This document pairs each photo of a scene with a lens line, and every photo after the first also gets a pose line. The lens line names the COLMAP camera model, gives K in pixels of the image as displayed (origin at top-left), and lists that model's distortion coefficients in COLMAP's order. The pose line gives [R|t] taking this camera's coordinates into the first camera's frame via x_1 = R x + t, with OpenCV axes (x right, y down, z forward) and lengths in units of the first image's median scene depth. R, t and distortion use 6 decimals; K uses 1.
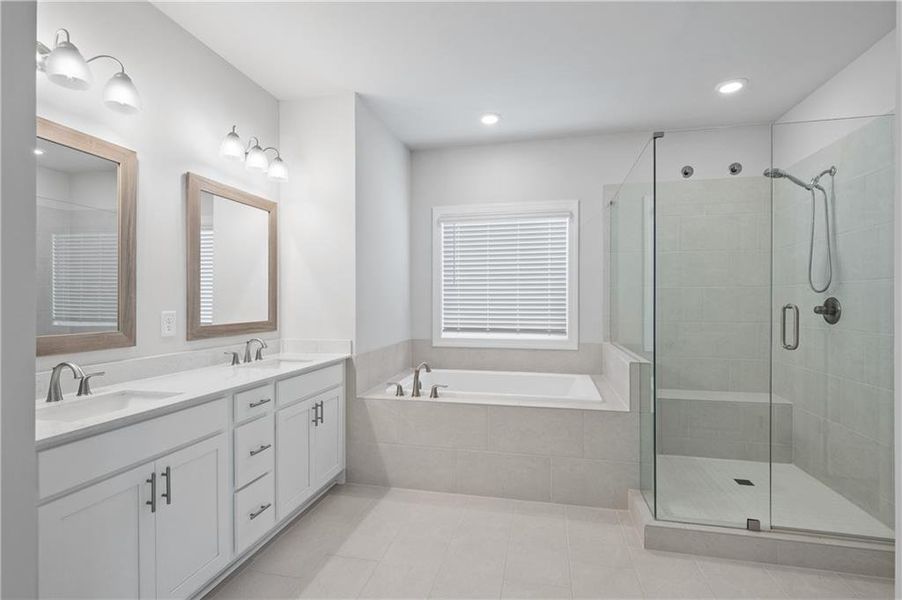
lens RADIAL K [[429.4, 0, 451.8], [0, 429.4, 301.1], [0, 0, 1]] dist [-0.004986, 0.000362]
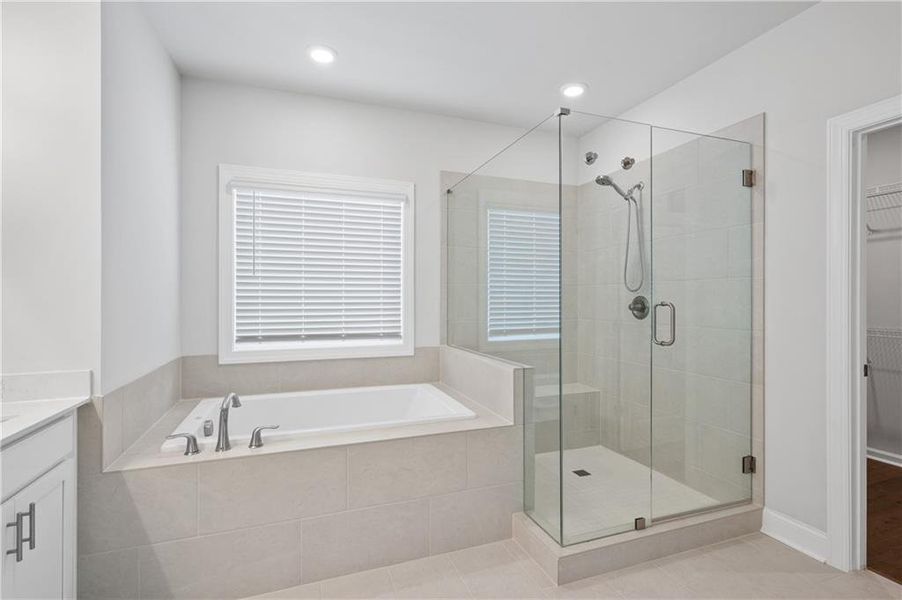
lens RADIAL K [[429.4, 0, 451.5], [0, 429.4, 297.9], [0, 0, 1]] dist [-0.004986, 0.000362]
pose [[0.835407, 0.001944, 0.549628, -0.151507], [0.000832, 0.999988, -0.004802, 0.001522], [-0.549631, 0.004469, 0.835396, 0.291642]]
